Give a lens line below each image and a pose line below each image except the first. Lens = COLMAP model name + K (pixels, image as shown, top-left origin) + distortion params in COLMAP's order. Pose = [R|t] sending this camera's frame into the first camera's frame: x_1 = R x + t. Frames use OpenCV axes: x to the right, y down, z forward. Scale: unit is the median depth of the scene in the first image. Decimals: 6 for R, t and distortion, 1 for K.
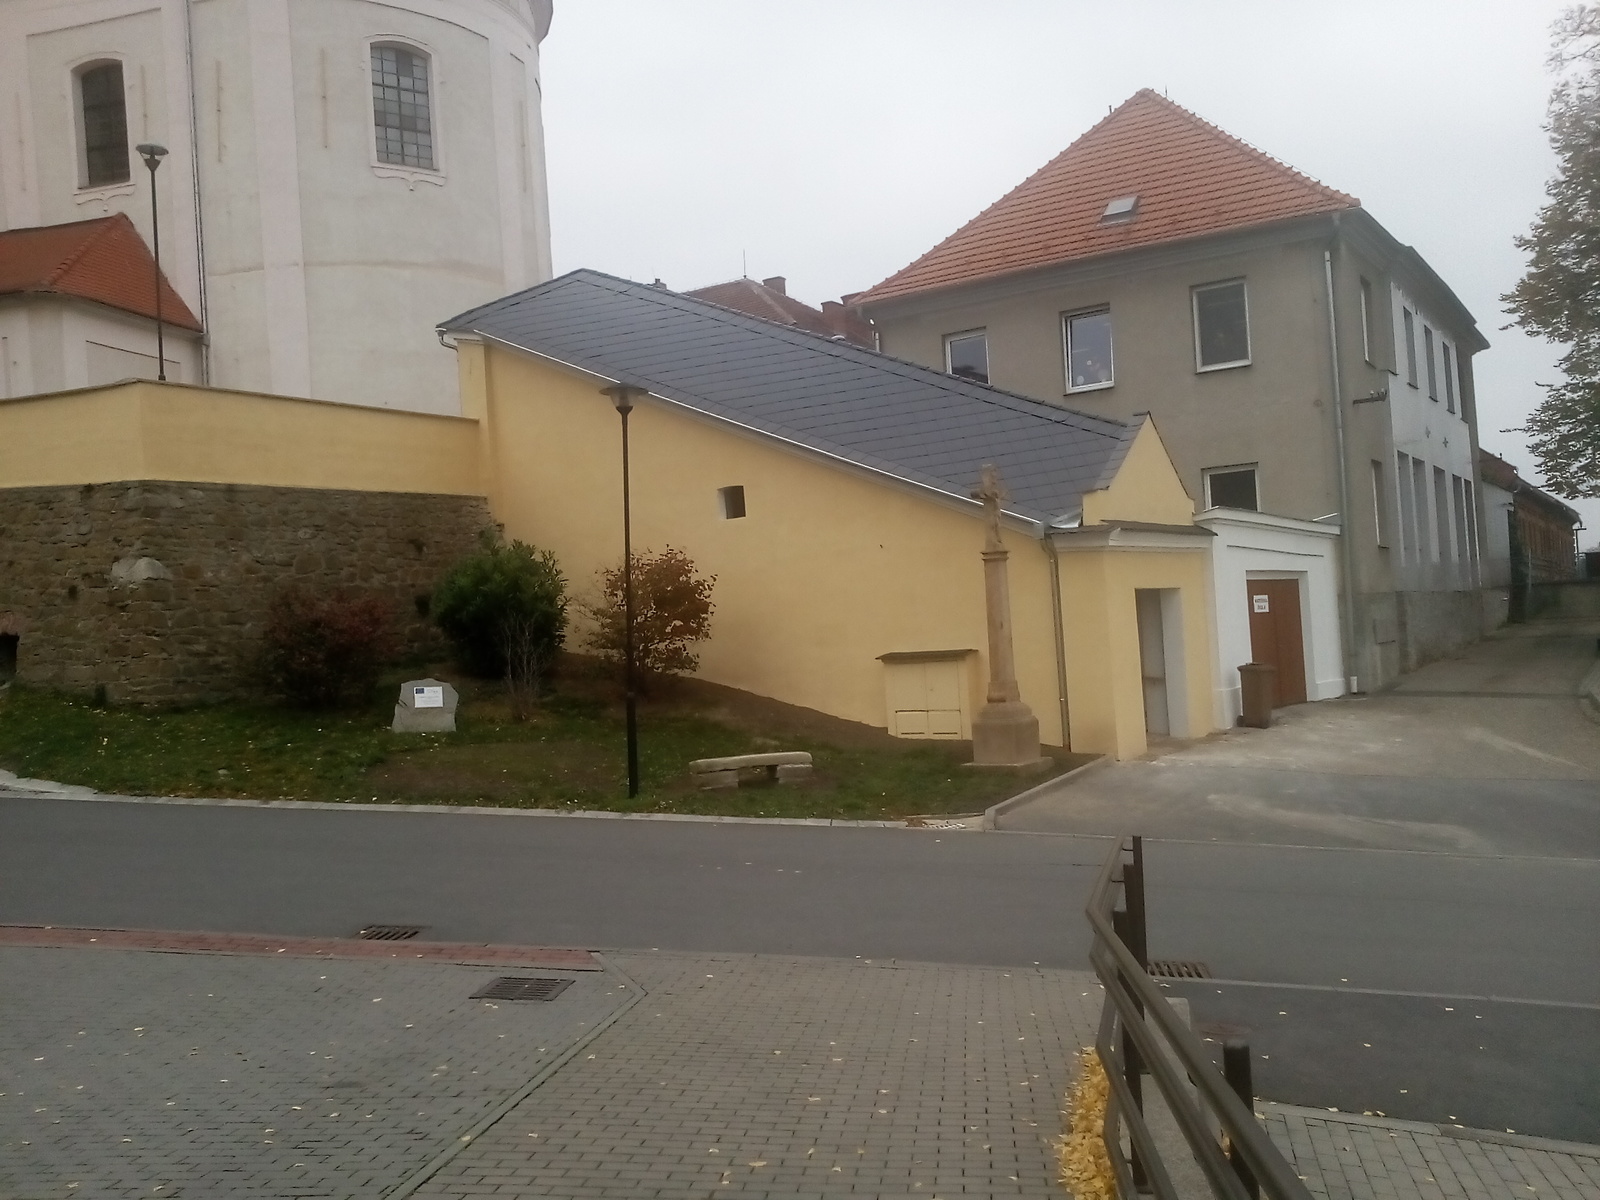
lens RADIAL K [[1403.1, 0, 805.0], [0, 1403.1, 604.5], [0, 0, 1]] dist [0.051486, -0.071276]
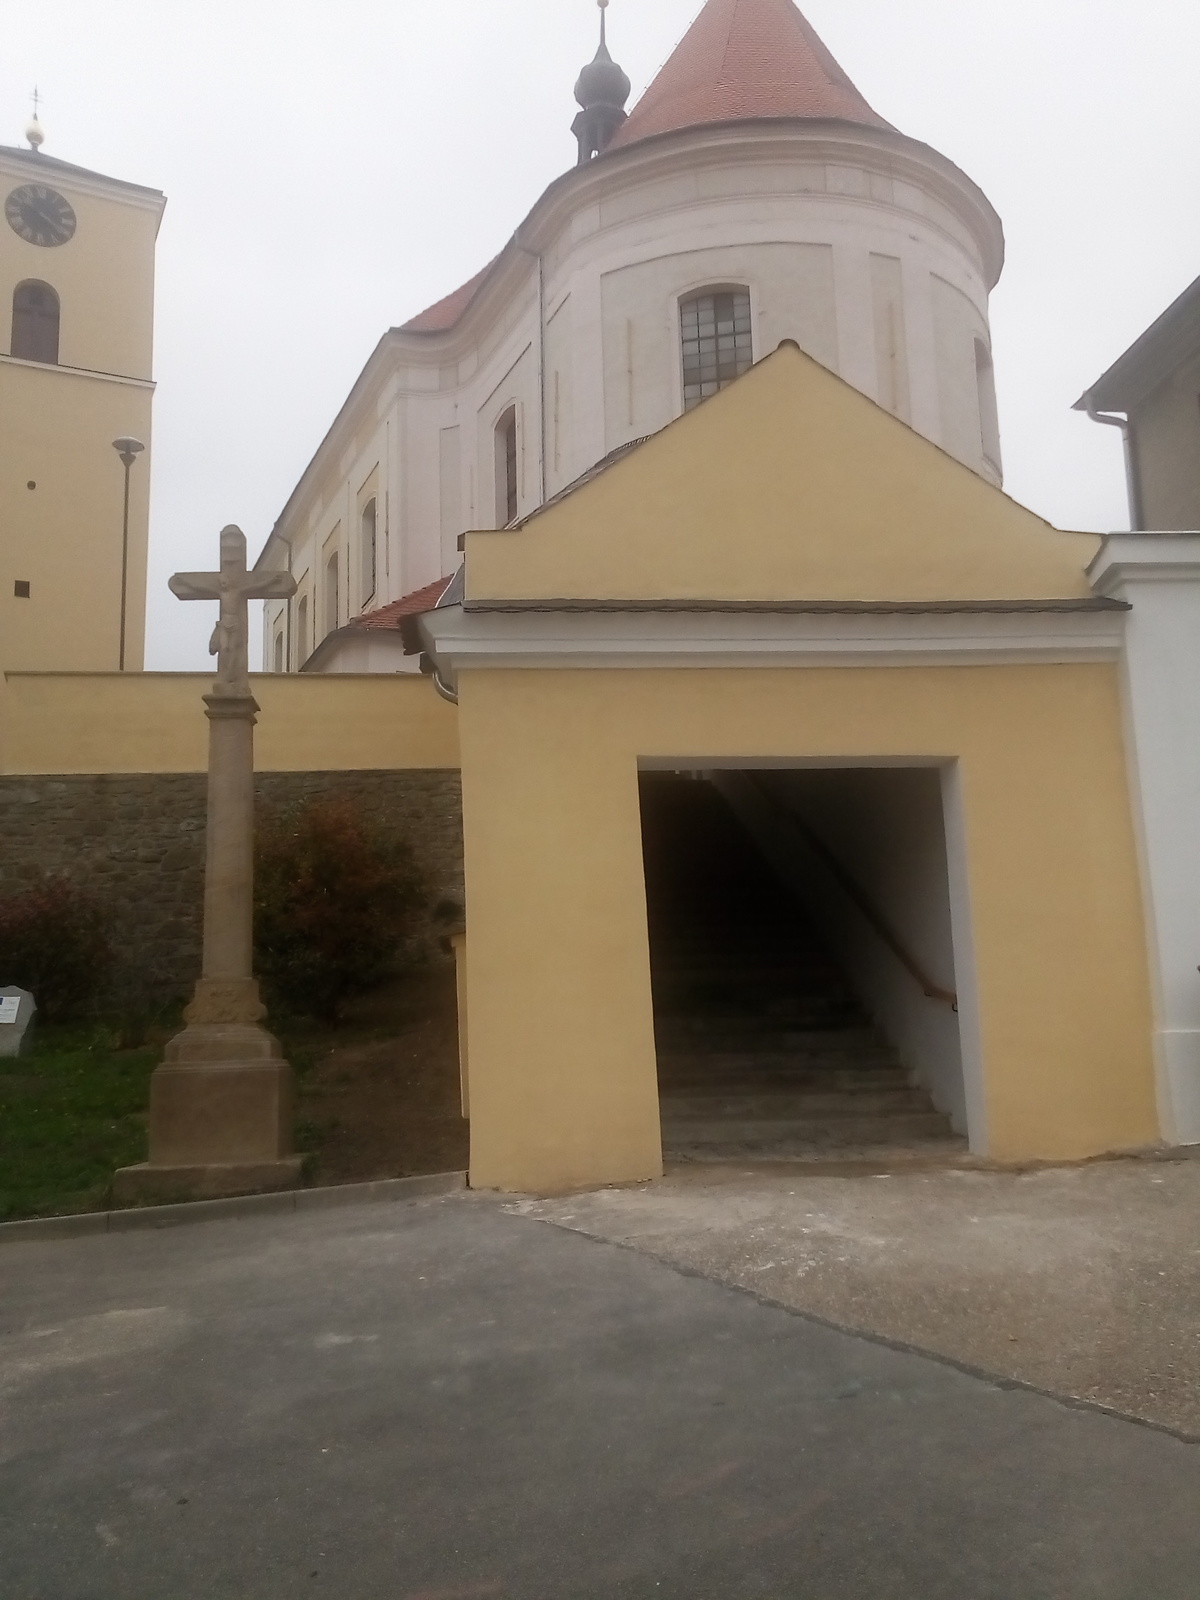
lens RADIAL K [[1403.1, 0, 599.2], [0, 1403.1, 792.6], [0, 0, 1]] dist [0.051486, -0.071276]
pose [[0.653370, -0.102968, -0.750004, 0.462714], [0.006090, 0.991390, -0.130803, 0.044866], [0.757014, 0.080896, 0.648371, 0.642643]]
